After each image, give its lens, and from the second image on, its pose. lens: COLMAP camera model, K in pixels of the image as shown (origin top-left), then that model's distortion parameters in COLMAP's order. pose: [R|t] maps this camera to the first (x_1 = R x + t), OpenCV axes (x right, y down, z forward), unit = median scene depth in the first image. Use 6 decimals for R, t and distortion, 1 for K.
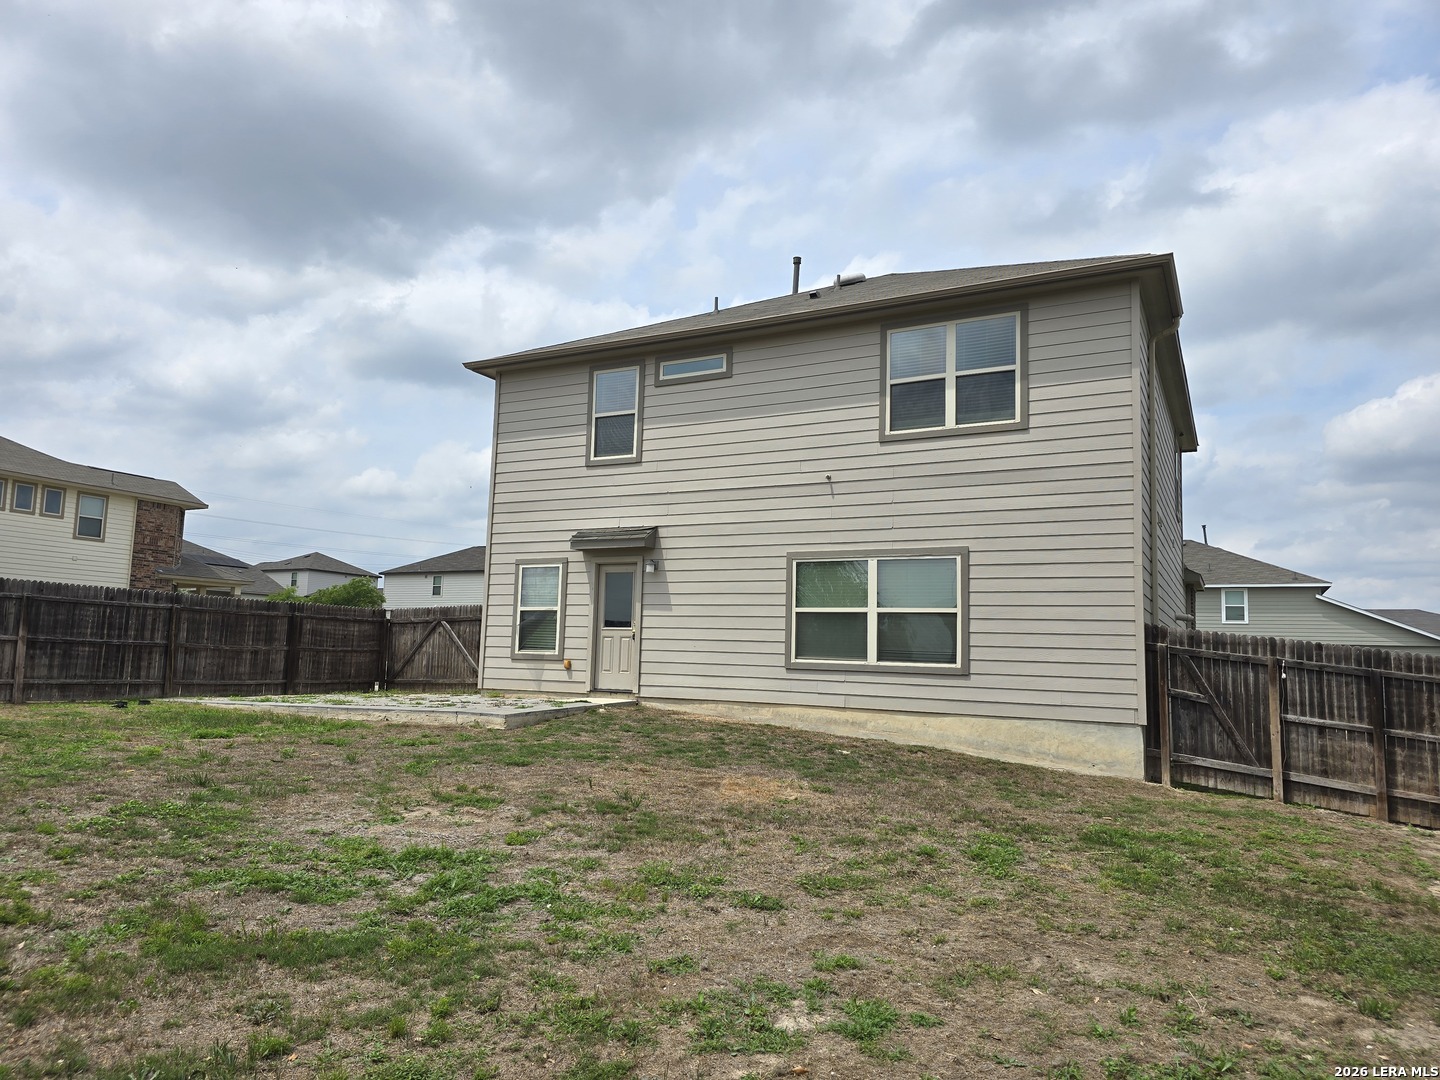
lens RADIAL K [[967.8, 0, 727.6], [0, 967.8, 546.0], [0, 0, 1]] dist [0.005796, -0.003484]
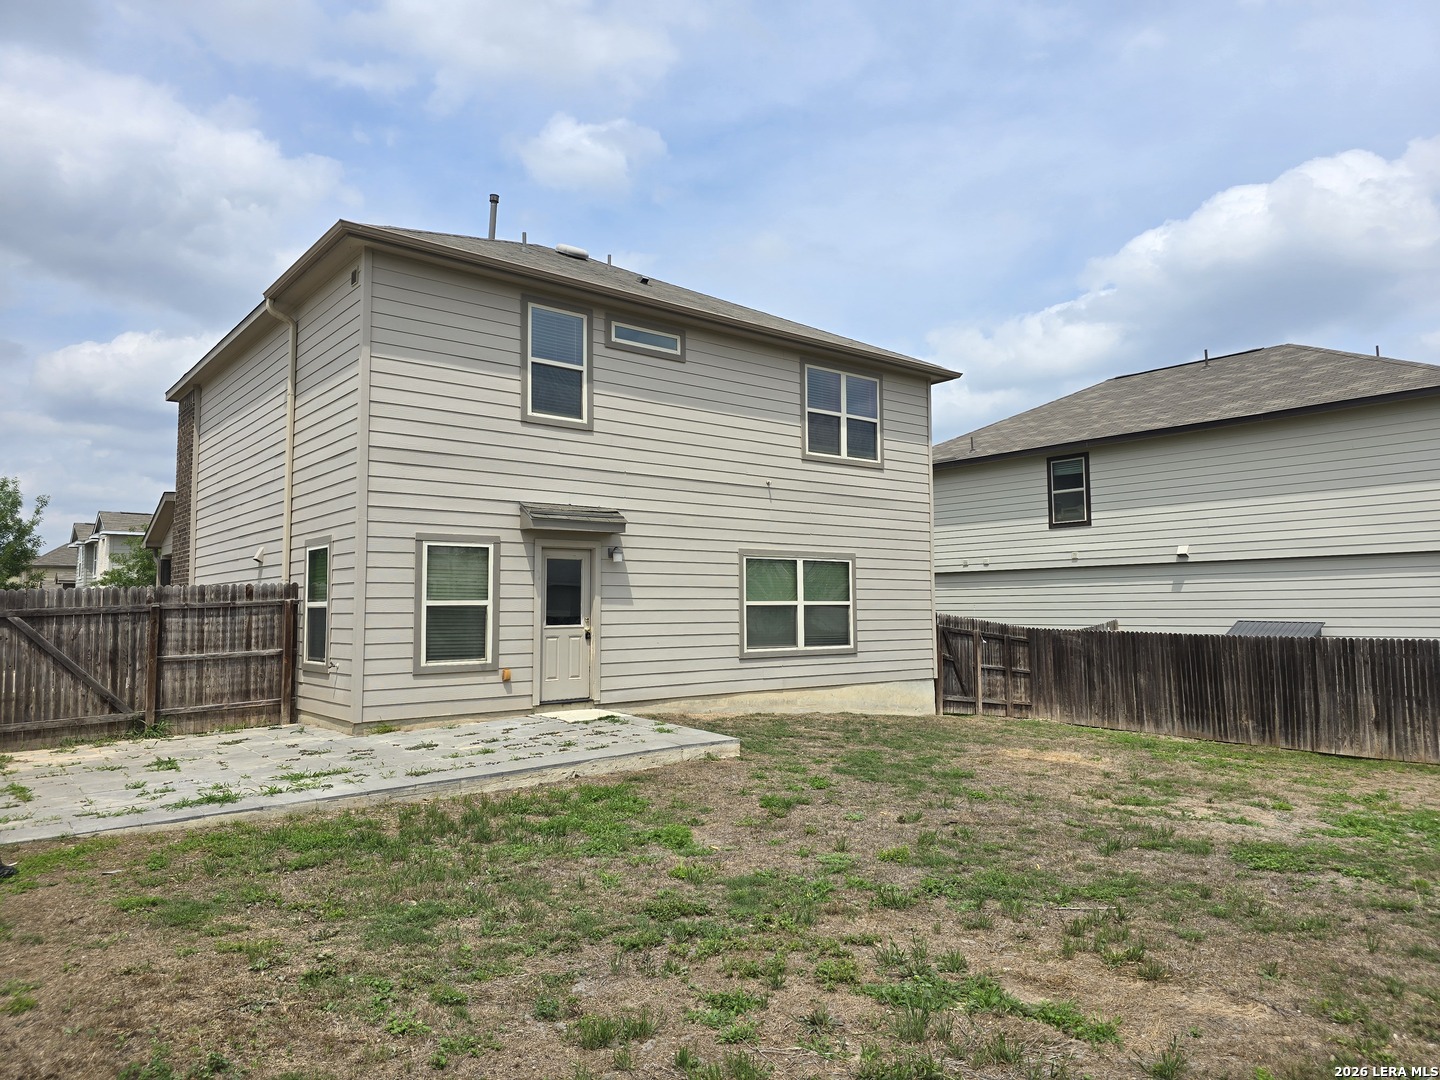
lens RADIAL K [[937.4, 0, 720.0], [0, 937.4, 540.0], [0, 0, 1]] dist [0.068809, -0.000438]
pose [[0.382173, 0.040389, 0.923208, -0.894152], [-0.084135, 0.996416, -0.008763, 0.007732], [-0.920253, -0.074325, 0.384201, 0.628494]]
